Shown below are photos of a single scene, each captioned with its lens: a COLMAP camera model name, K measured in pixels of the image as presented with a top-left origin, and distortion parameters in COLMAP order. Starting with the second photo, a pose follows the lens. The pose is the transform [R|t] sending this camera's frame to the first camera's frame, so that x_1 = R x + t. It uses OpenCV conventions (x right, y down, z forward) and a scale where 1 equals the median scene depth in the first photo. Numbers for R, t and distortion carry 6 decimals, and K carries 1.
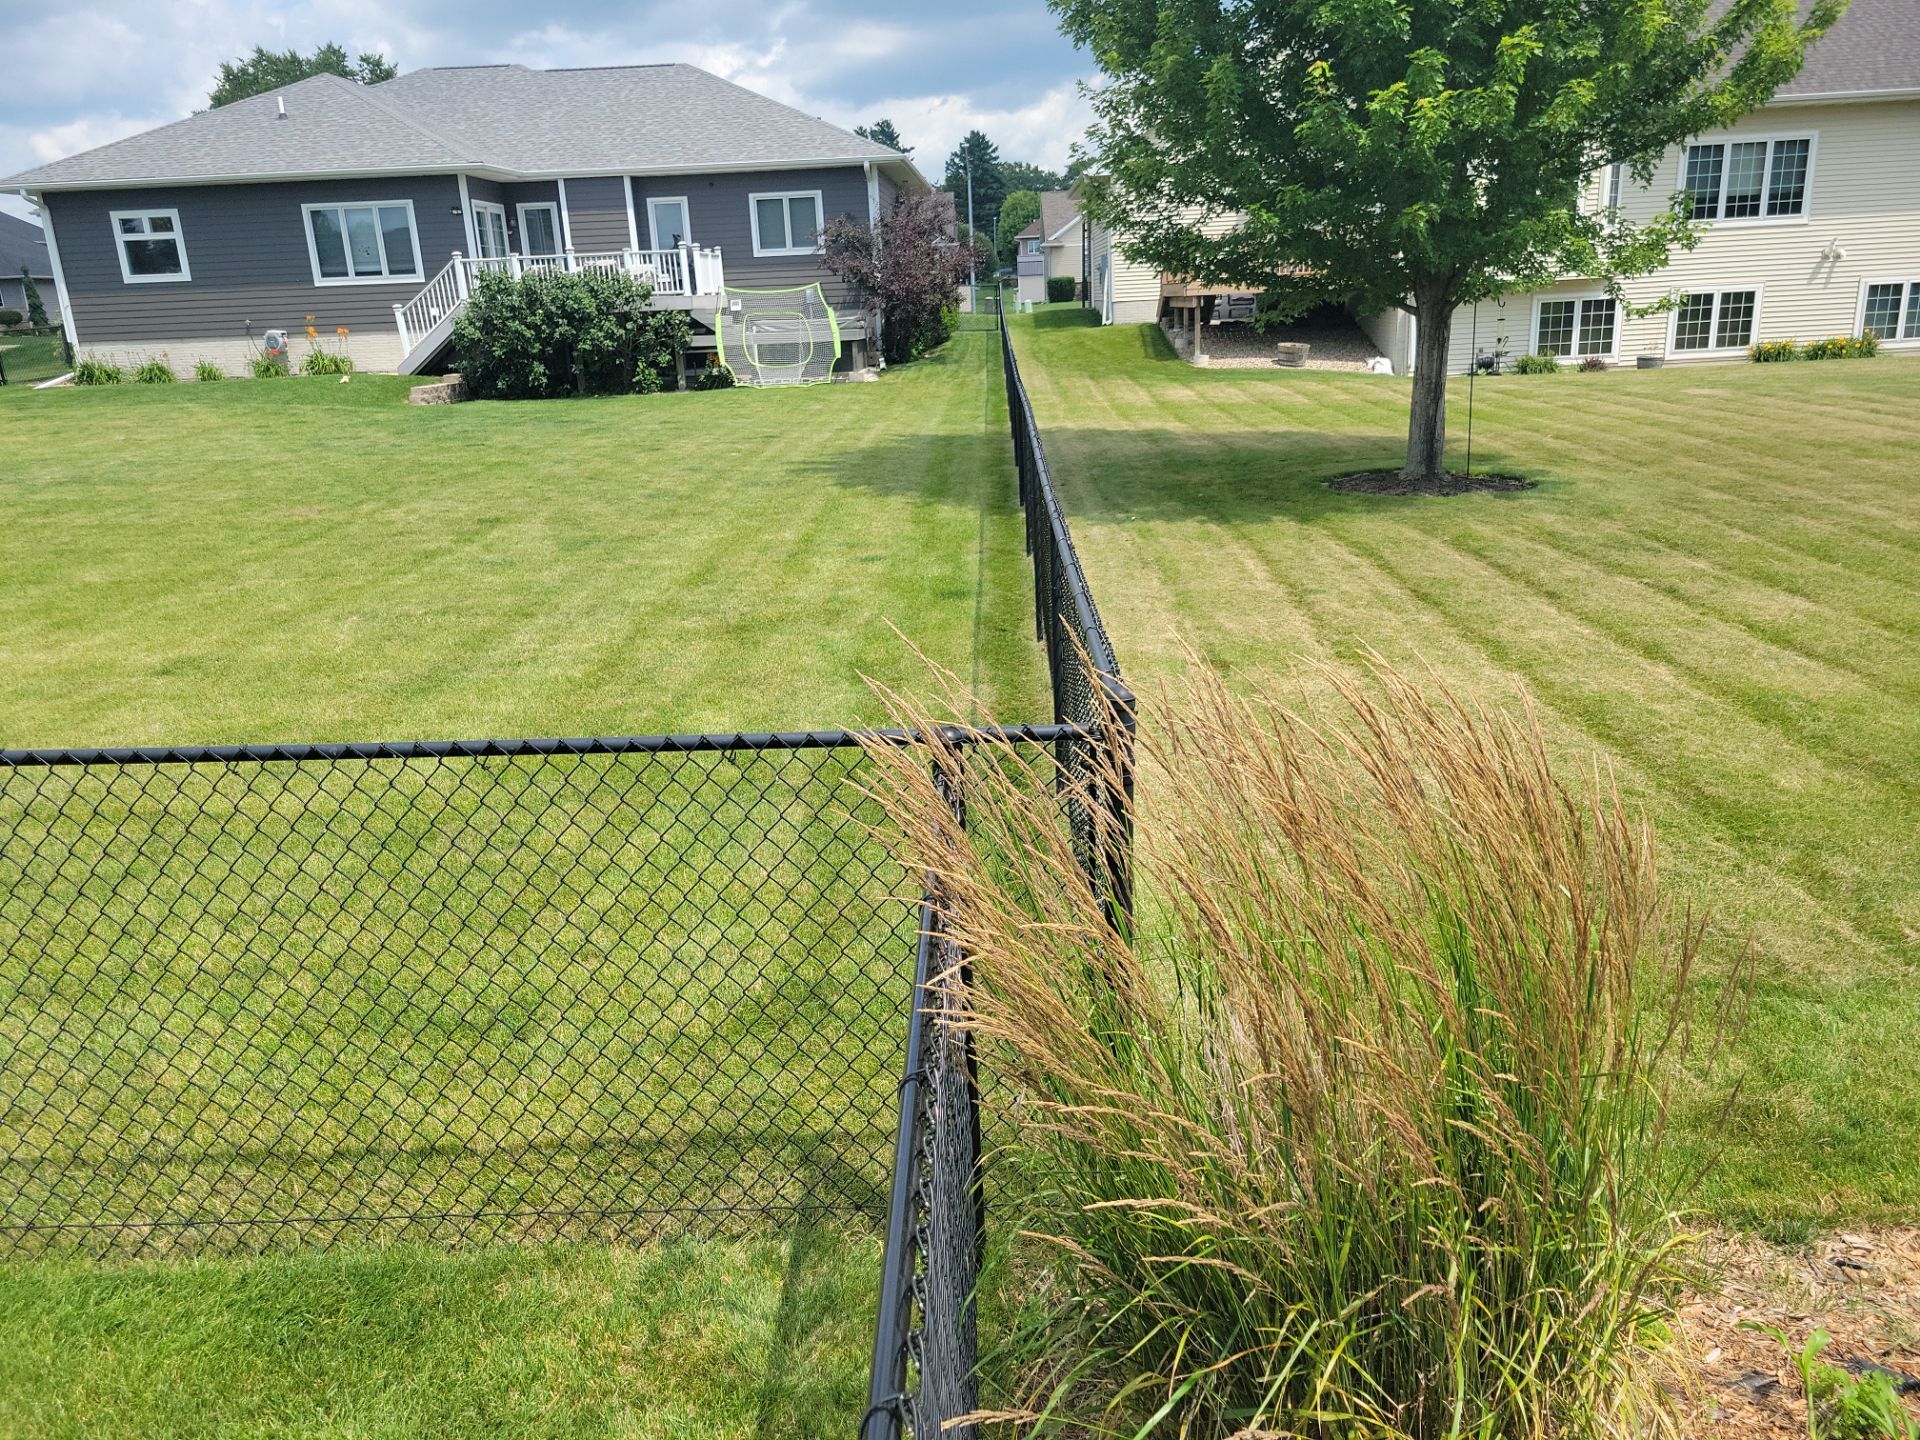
lens RADIAL K [[1403.8, 0, 966.2], [0, 1403.8, 716.4], [0, 0, 1]] dist [0.052063, -0.031673]
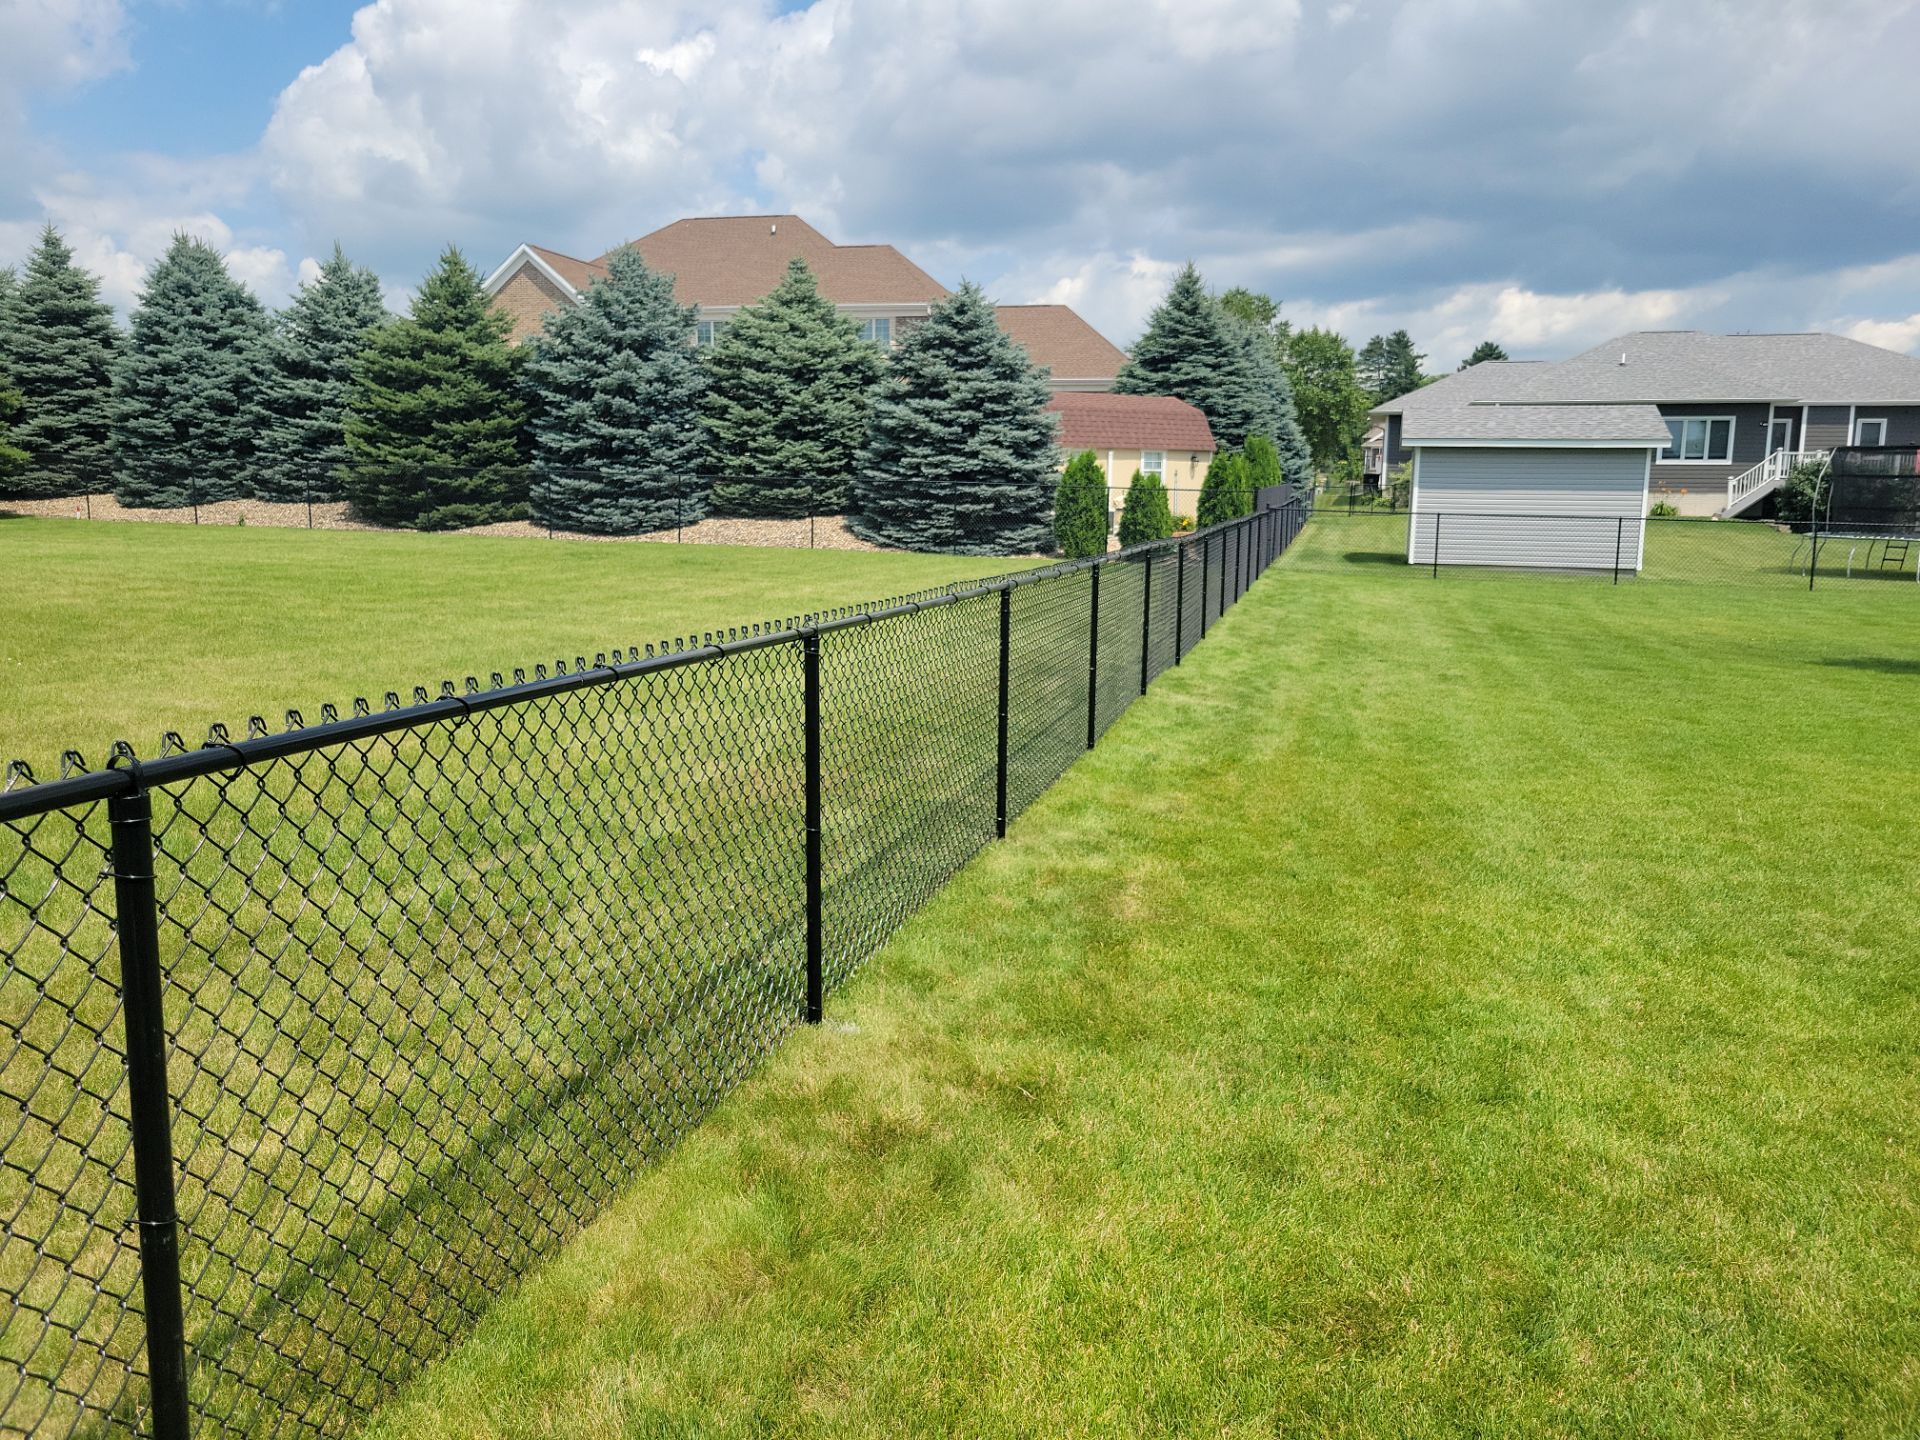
lens RADIAL K [[1490.6, 0, 960.0], [0, 1490.6, 720.0], [0, 0, 1]] dist [0.041090, 0.001419]
pose [[0.975787, 0.087774, -0.200340, -0.887406], [-0.113556, 0.986130, -0.121046, 0.301498], [0.186937, 0.140865, 0.972220, -0.831952]]
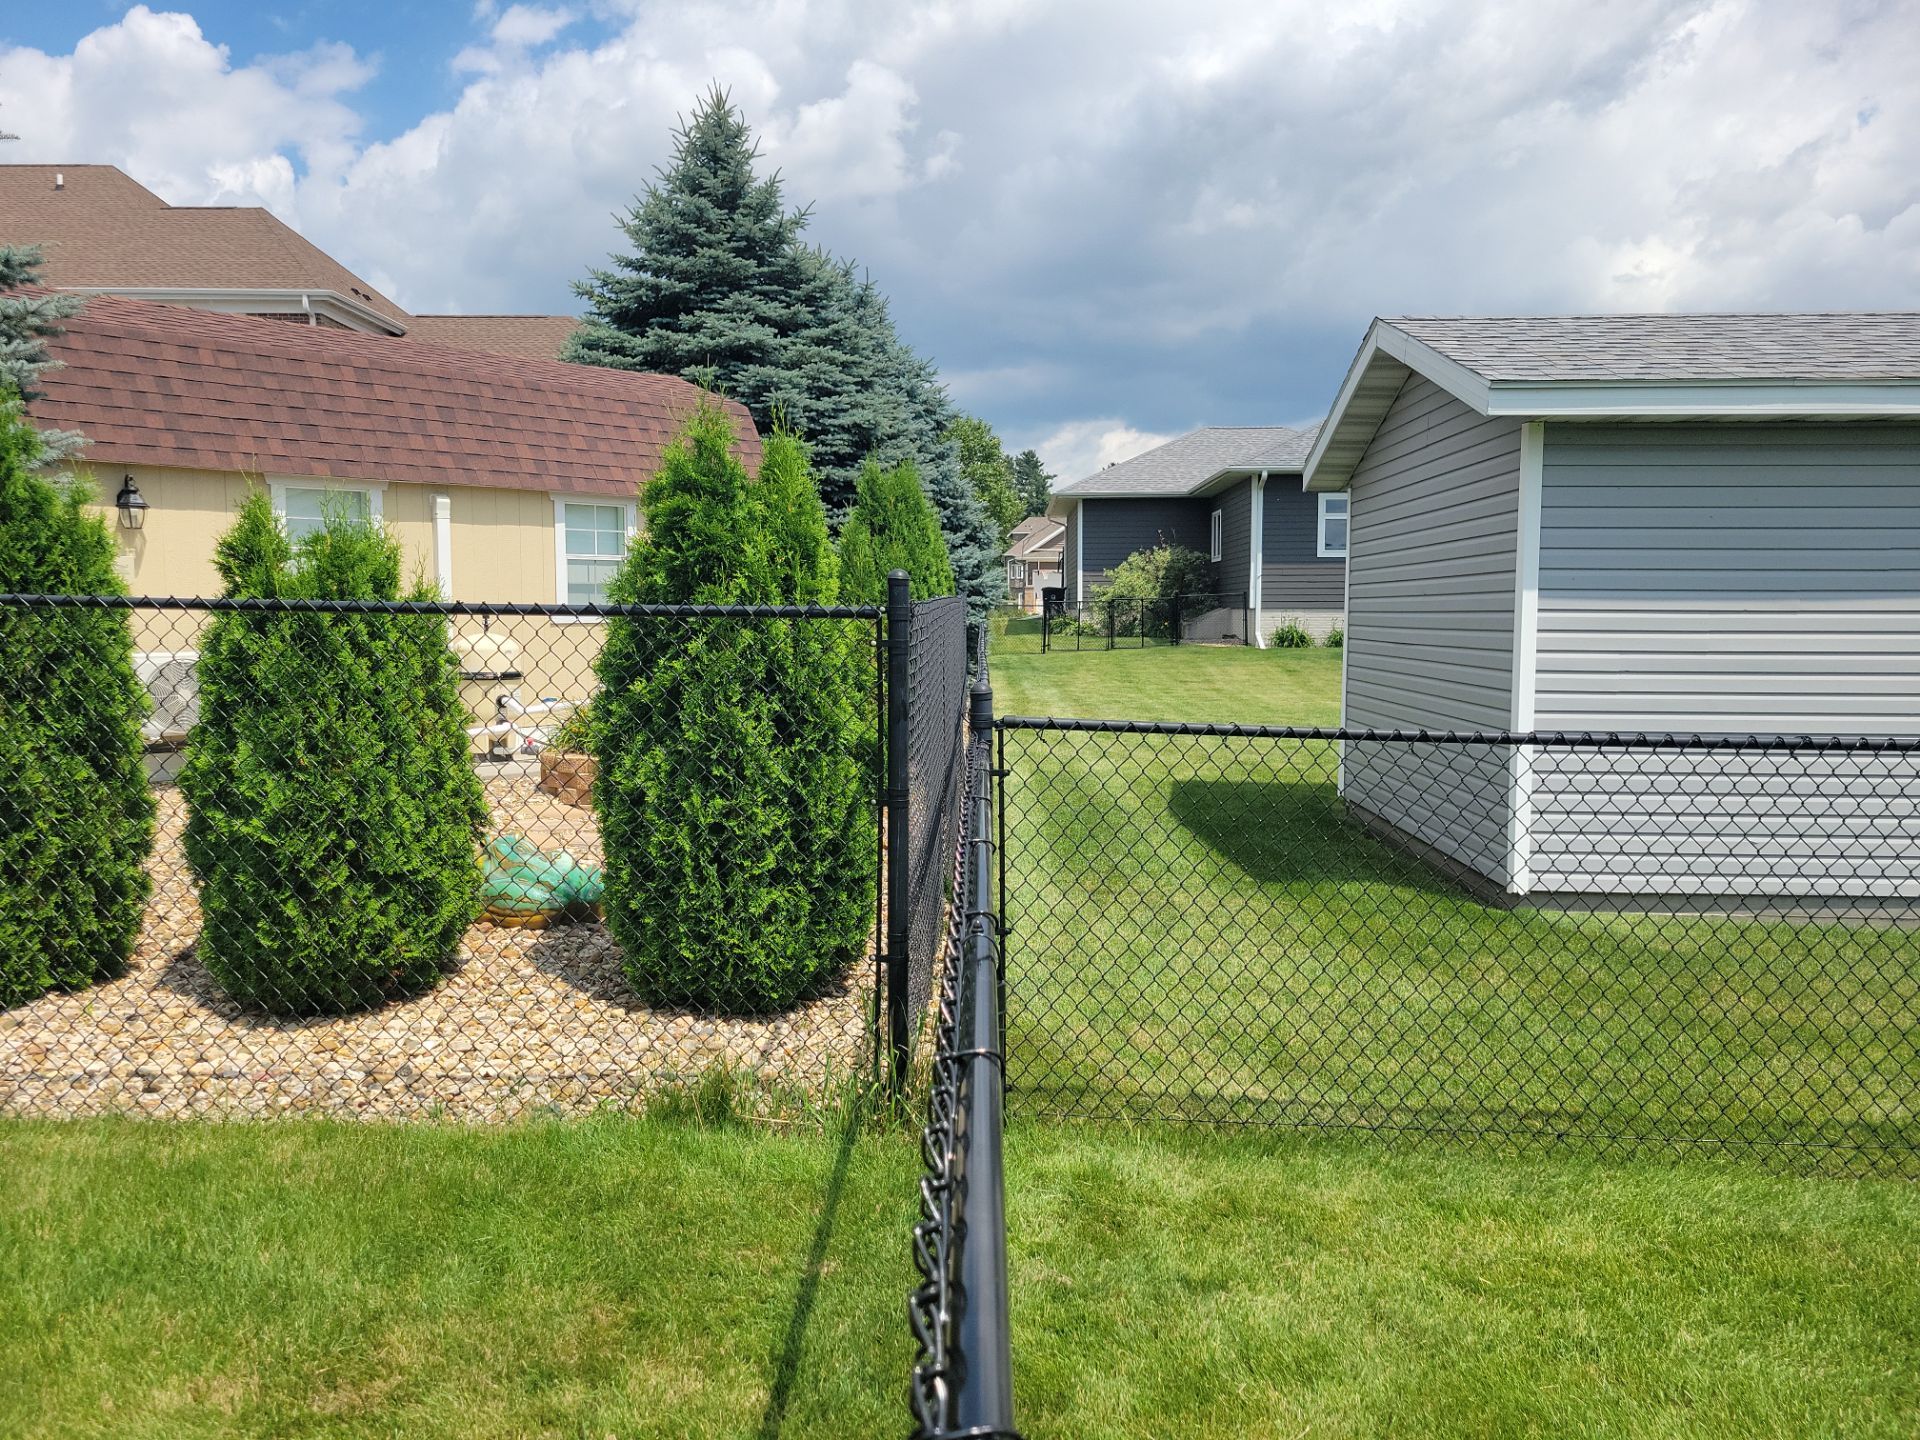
lens RADIAL K [[1446.0, 0, 957.8], [0, 1446.0, 701.8], [0, 0, 1]] dist [0.041601, -0.003534]
pose [[0.998780, 0.041377, 0.026968, -0.904387], [-0.034138, 0.972951, -0.228475, 0.058091], [-0.035692, 0.227275, 0.973176, -0.015943]]
